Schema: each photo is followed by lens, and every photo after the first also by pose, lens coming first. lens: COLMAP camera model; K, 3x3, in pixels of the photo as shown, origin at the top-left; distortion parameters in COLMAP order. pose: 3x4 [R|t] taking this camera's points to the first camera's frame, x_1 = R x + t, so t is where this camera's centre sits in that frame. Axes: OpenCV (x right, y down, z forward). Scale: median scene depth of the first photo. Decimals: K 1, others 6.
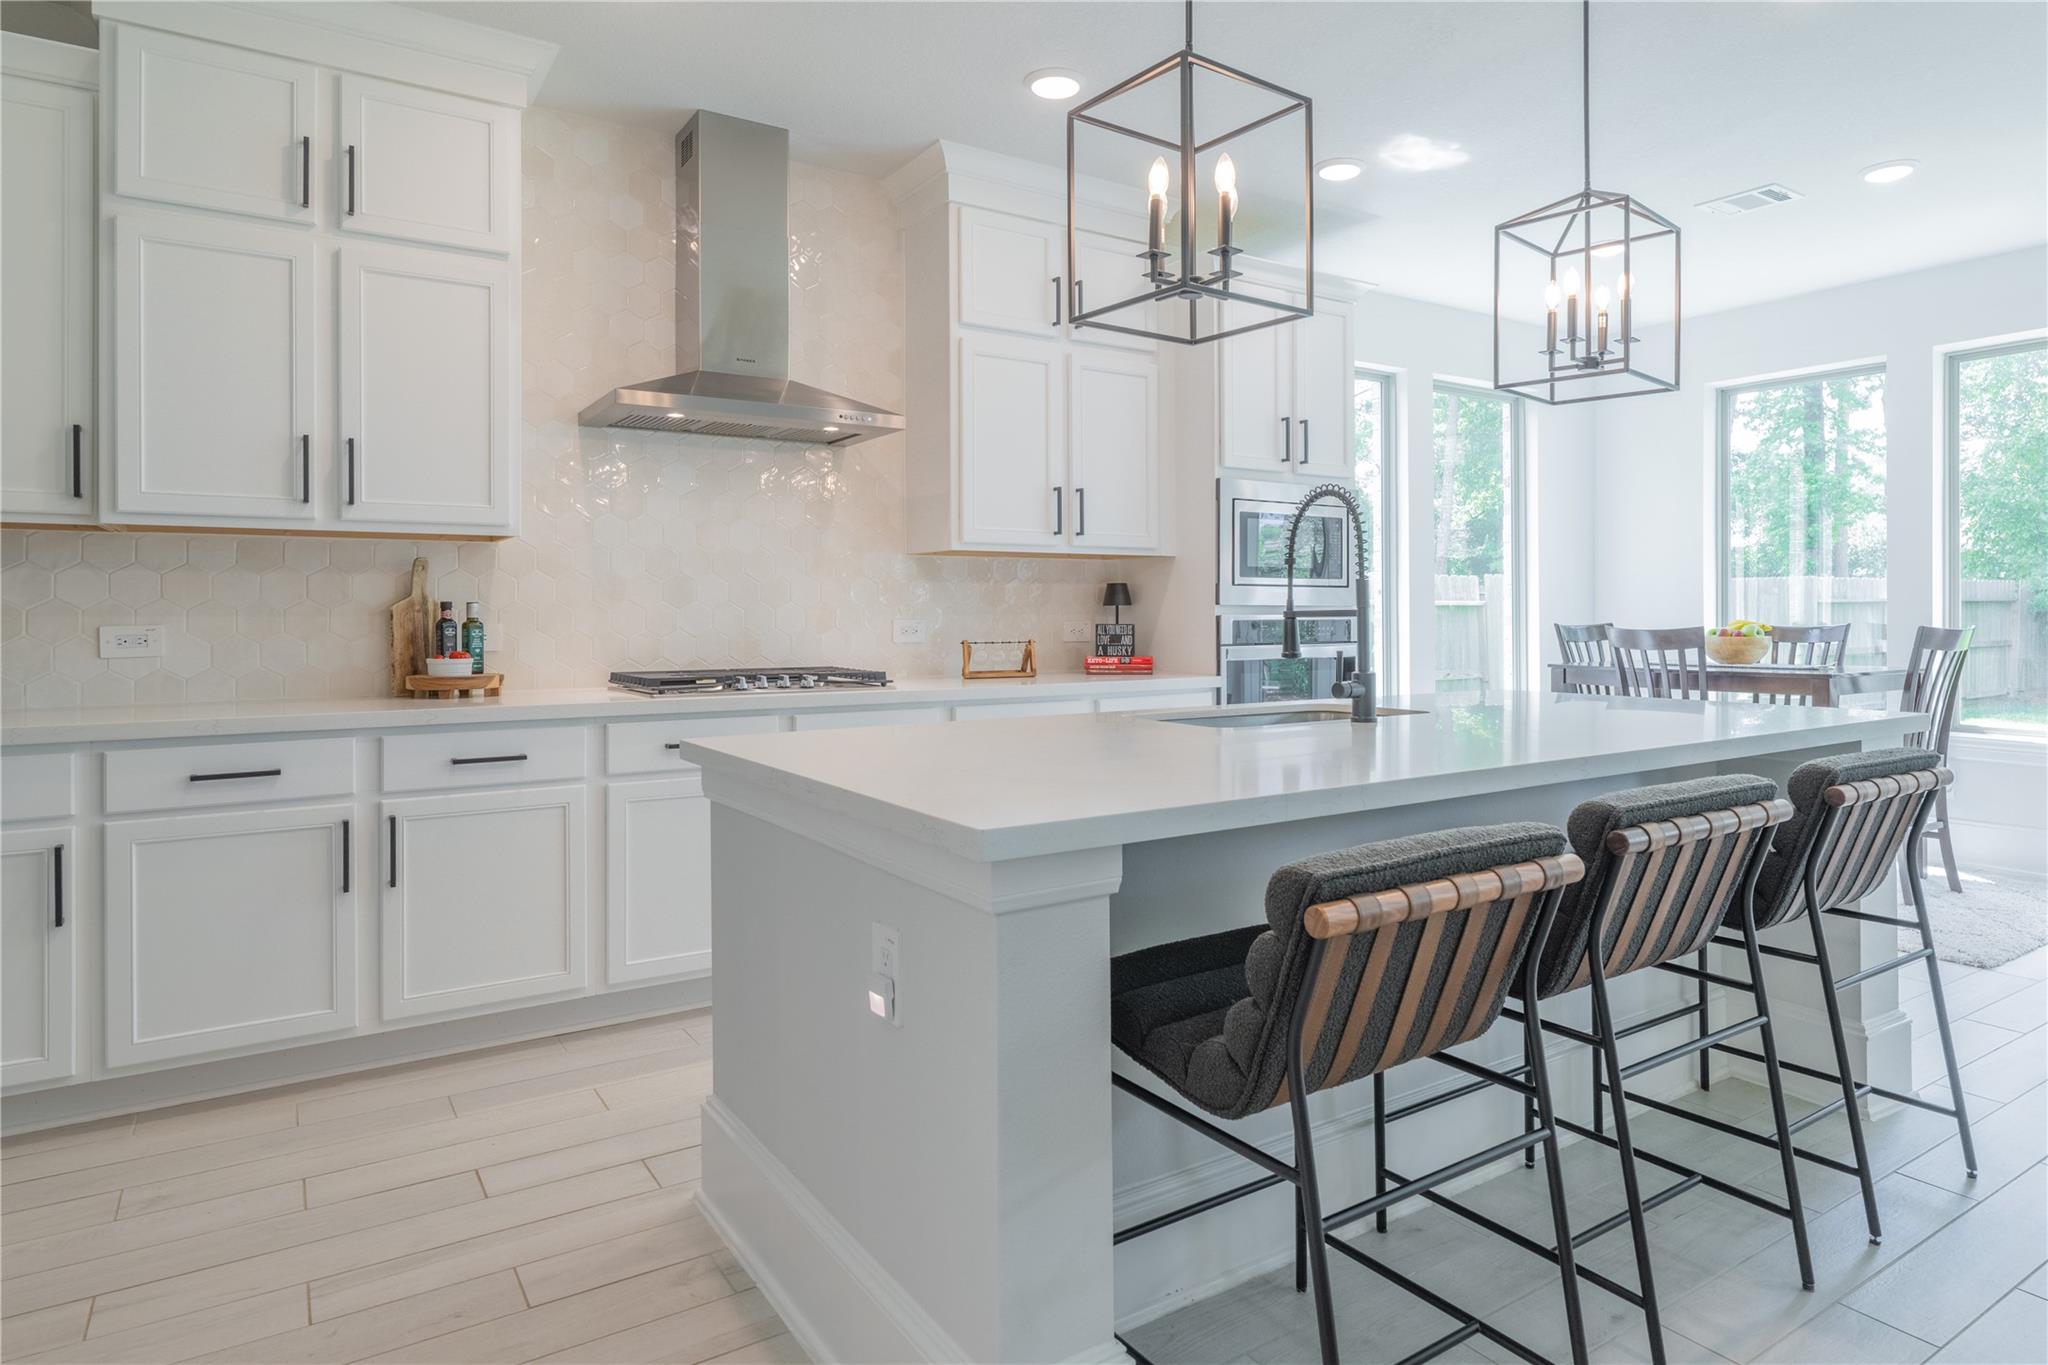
lens RADIAL K [[1174.6, 0, 1060.9], [0, 1174.6, 617.5], [0, 0, 1]] dist [0.000988, 0.000403]
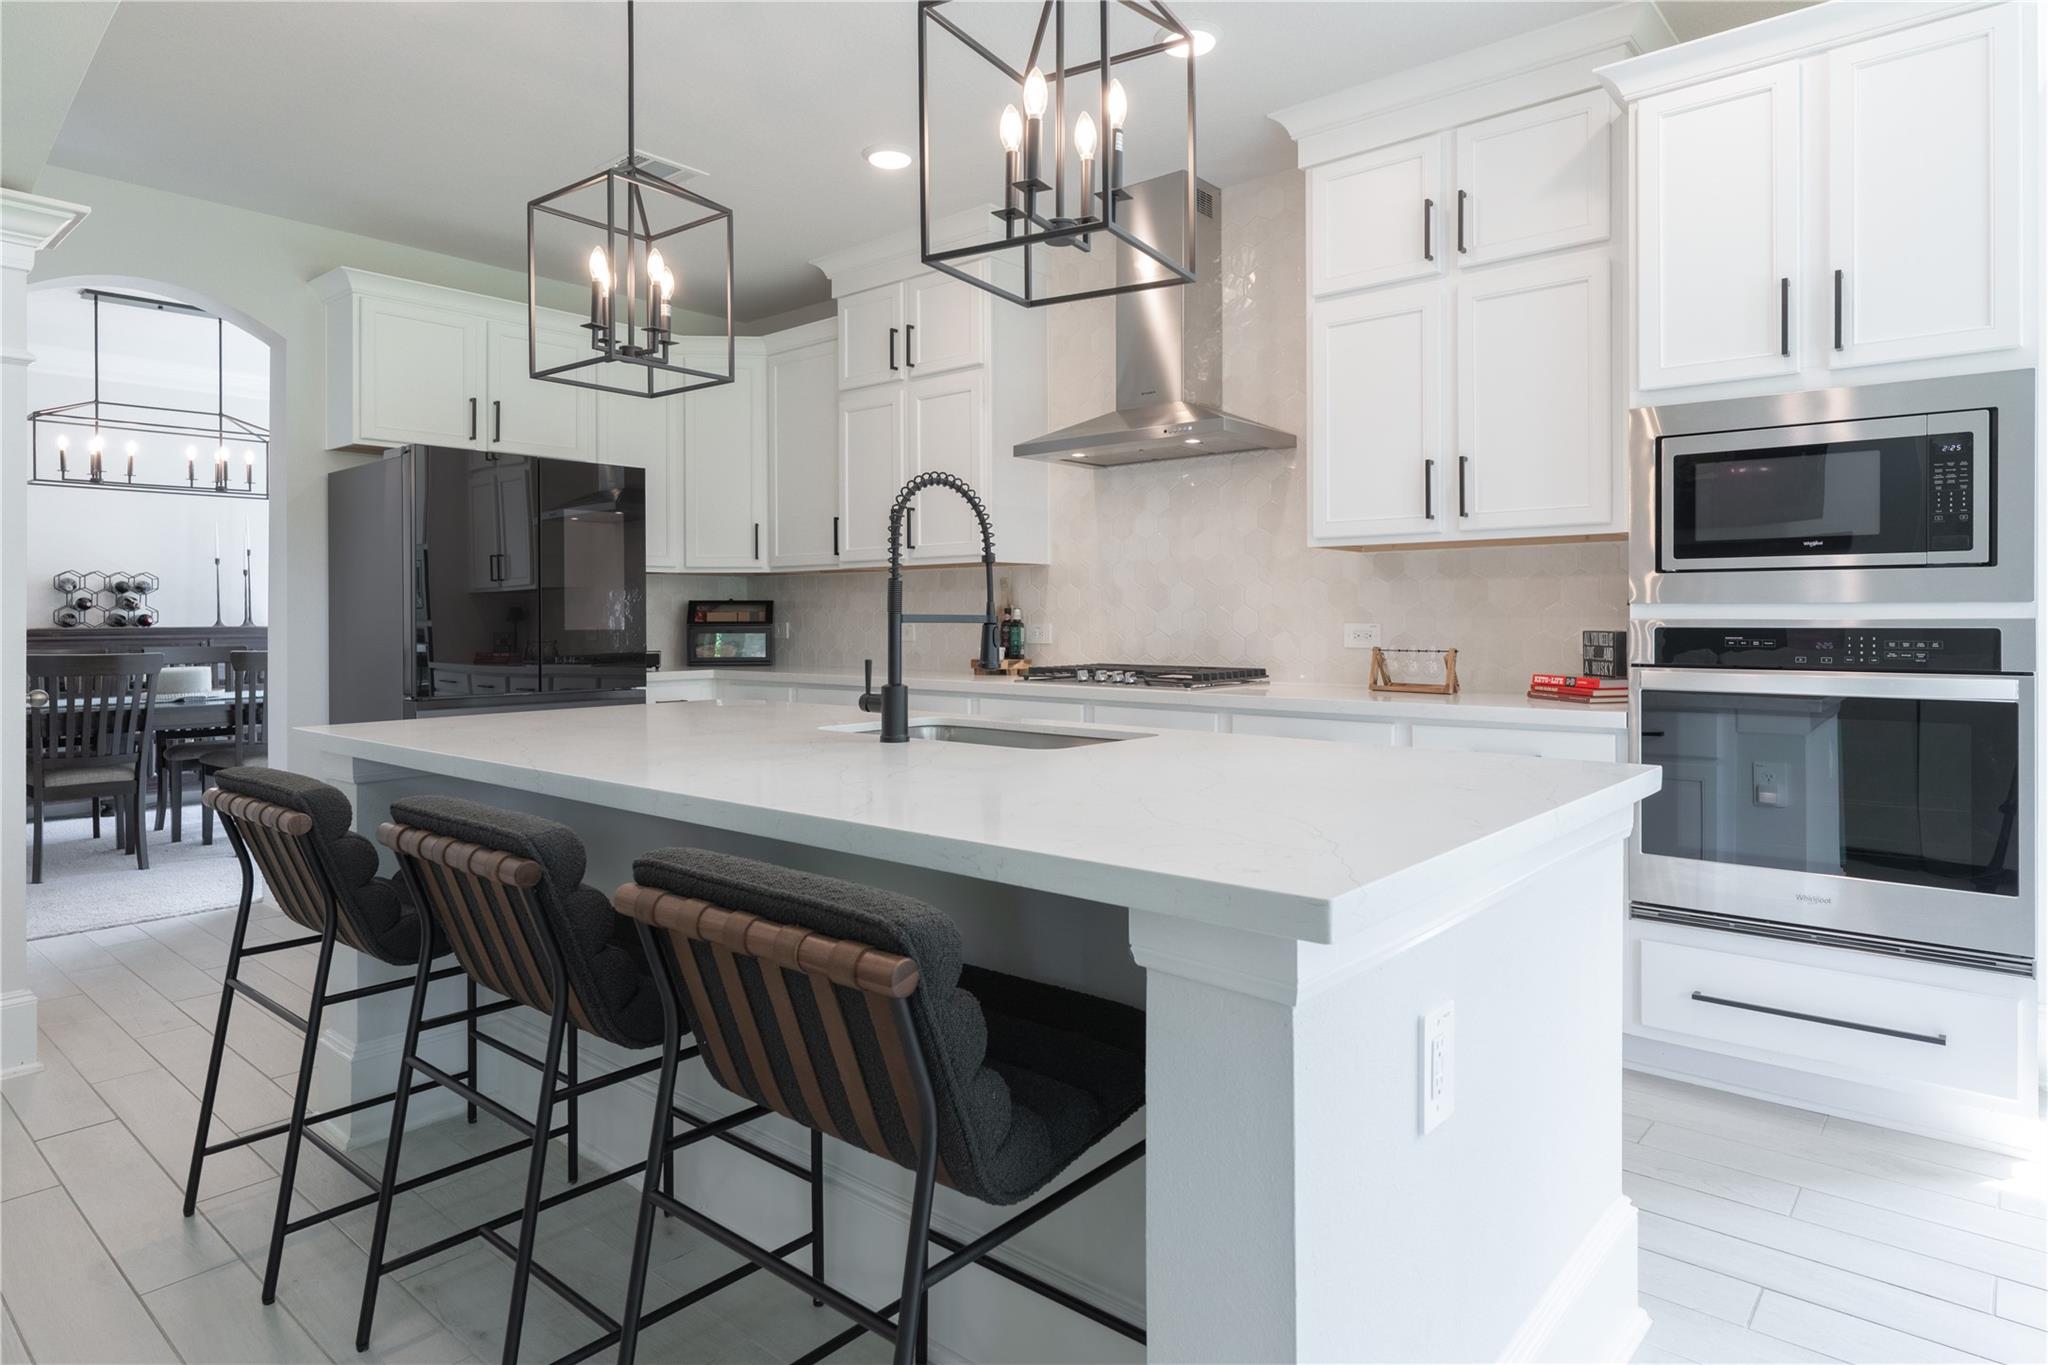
lens RADIAL K [[1174.6, 0, 1060.9], [0, 1174.6, 617.5], [0, 0, 1]] dist [0.000988, 0.000403]
pose [[0.293983, -0.000077, -0.955811, 0.723394], [0.000710, 1.000000, 0.000138, -0.003354], [0.955810, -0.000719, 0.293983, 0.545025]]
